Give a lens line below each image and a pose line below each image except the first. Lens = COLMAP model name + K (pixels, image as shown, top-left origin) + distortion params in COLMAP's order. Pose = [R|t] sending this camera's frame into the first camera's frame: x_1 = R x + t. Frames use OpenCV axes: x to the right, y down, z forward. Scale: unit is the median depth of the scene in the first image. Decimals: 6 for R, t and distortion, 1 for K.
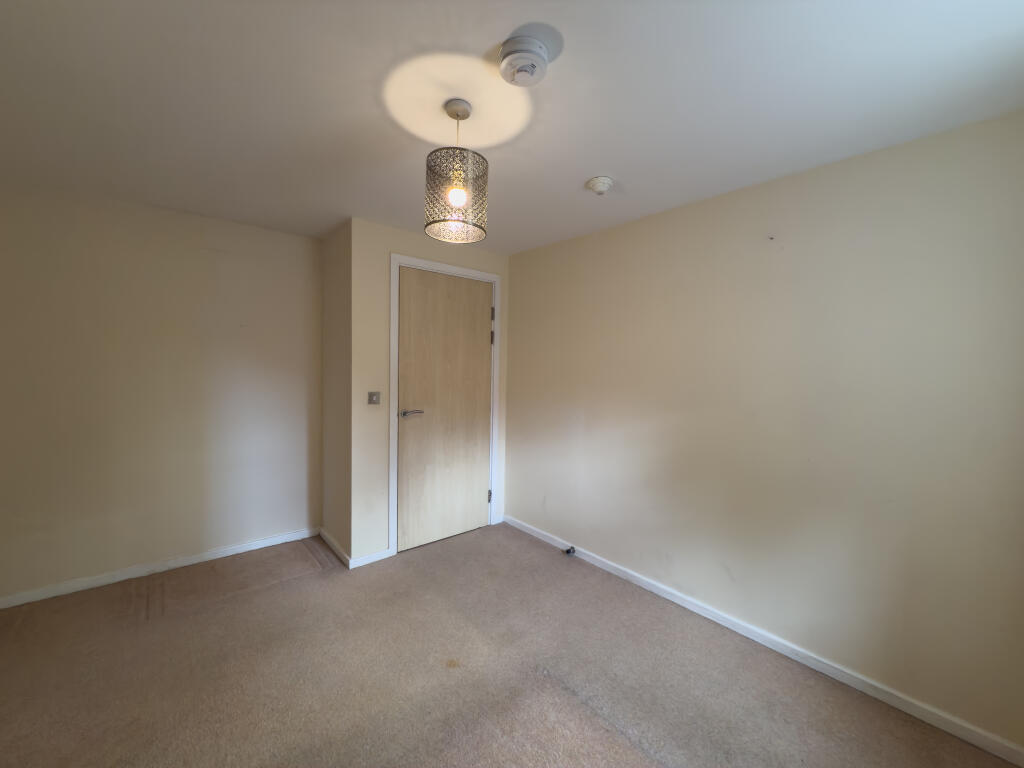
lens RADIAL K [[408.6, 0, 512.0], [0, 408.6, 384.0], [0, 0, 1]] dist [-0.001129, -0.000213]
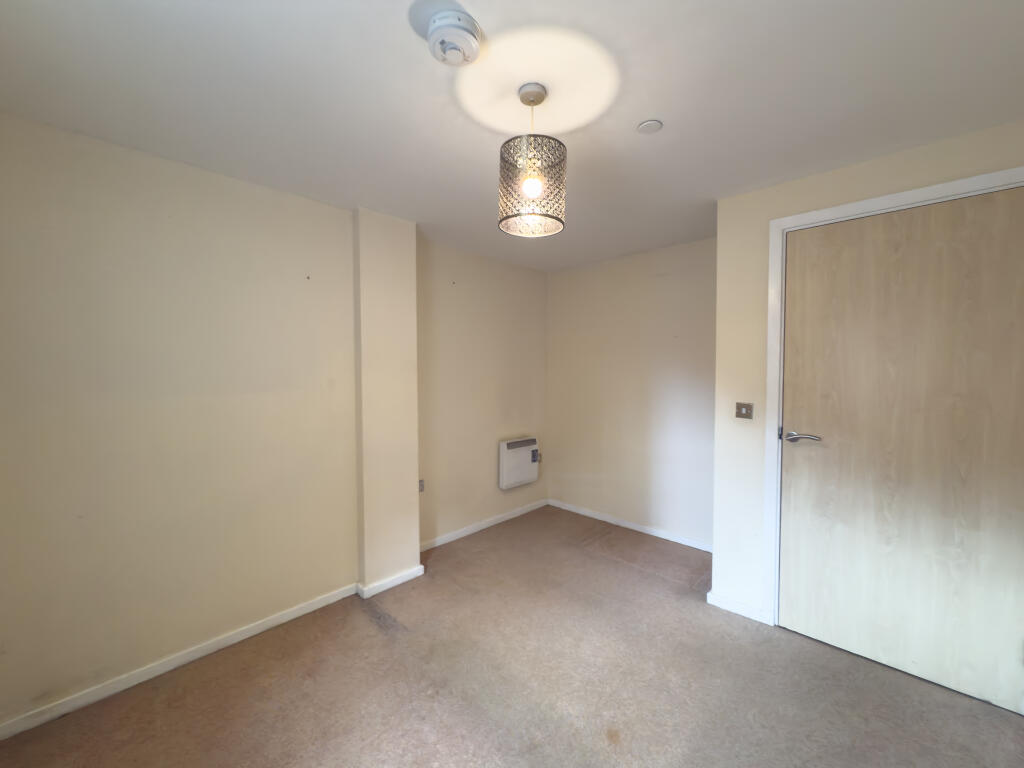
lens RADIAL K [[422.1, 0, 512.0], [0, 422.1, 384.0], [0, 0, 1]] dist [-0.001320, -0.000103]
pose [[0.075884, 0.020979, -0.996896, 0.452224], [-0.033308, 0.999274, 0.018494, -0.019133], [0.996560, 0.031801, 0.076528, 0.483276]]
